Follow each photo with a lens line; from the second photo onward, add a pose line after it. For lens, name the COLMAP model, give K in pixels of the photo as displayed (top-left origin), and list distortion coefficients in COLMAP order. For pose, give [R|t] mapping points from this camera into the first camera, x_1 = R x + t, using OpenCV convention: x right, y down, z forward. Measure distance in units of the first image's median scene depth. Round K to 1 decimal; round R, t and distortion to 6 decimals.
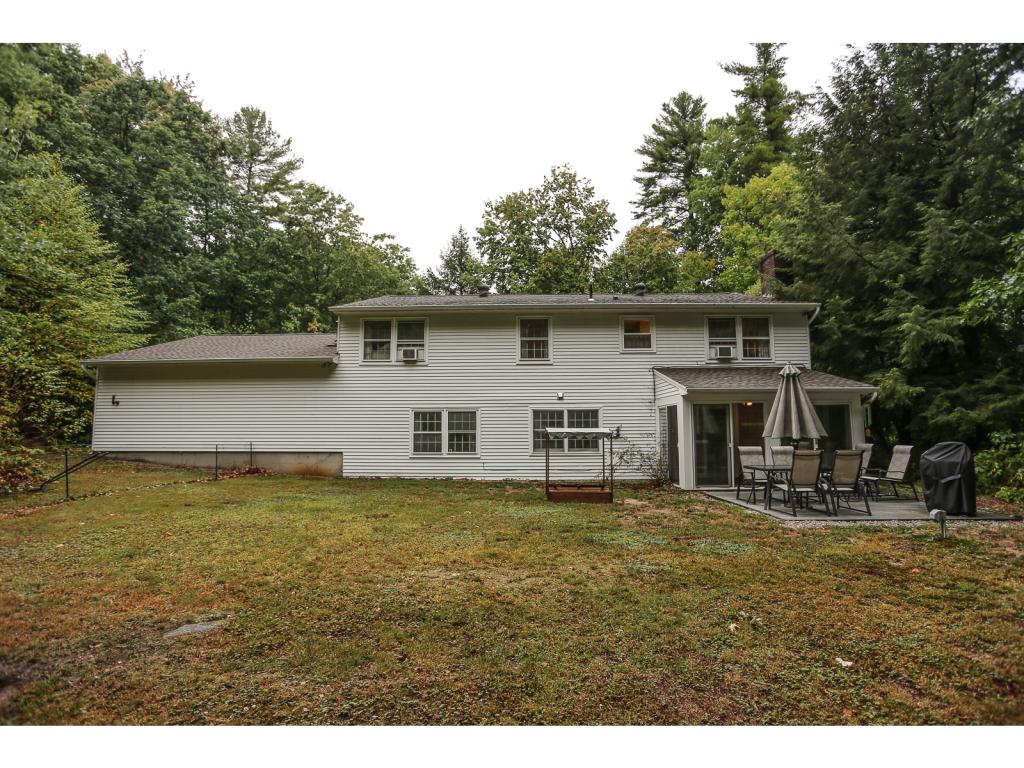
lens RADIAL K [[517.5, 0, 511.0], [0, 517.5, 388.8], [0, 0, 1]] dist [-0.038669, 0.000718]
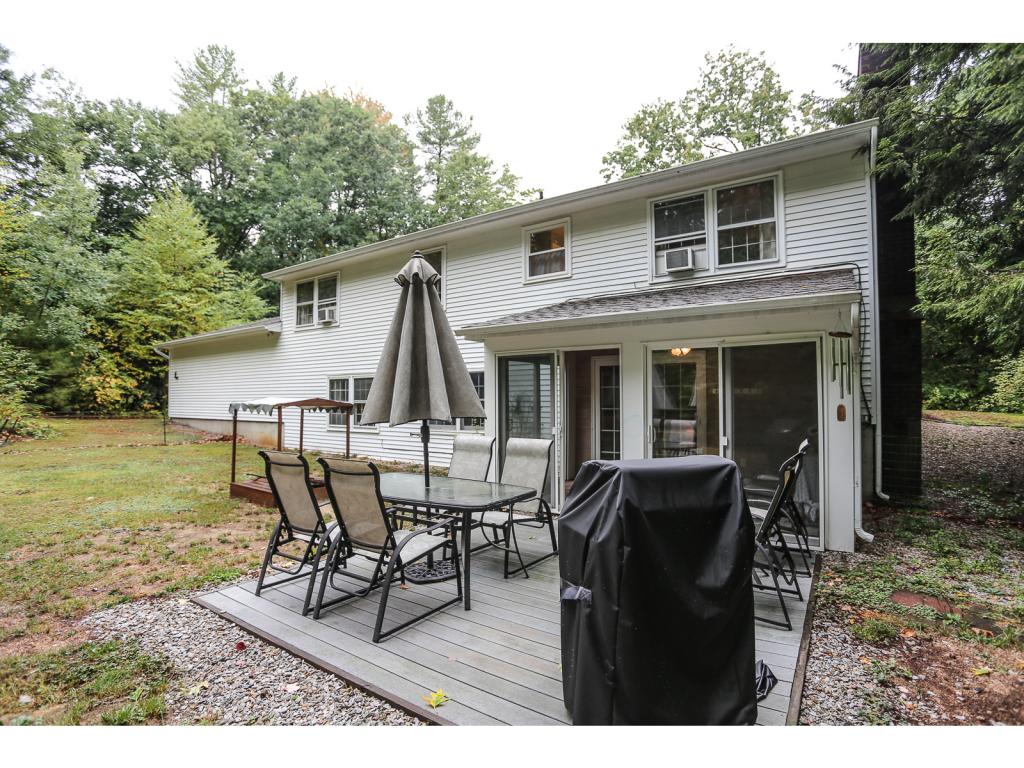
lens RADIAL K [[517.5, 0, 511.0], [0, 517.5, 388.8], [0, 0, 1]] dist [-0.038669, 0.000718]
pose [[0.829684, -0.011057, -0.558124, 0.568535], [0.045786, 0.997783, 0.048297, 0.032026], [0.556353, -0.065626, 0.828351, 0.428357]]
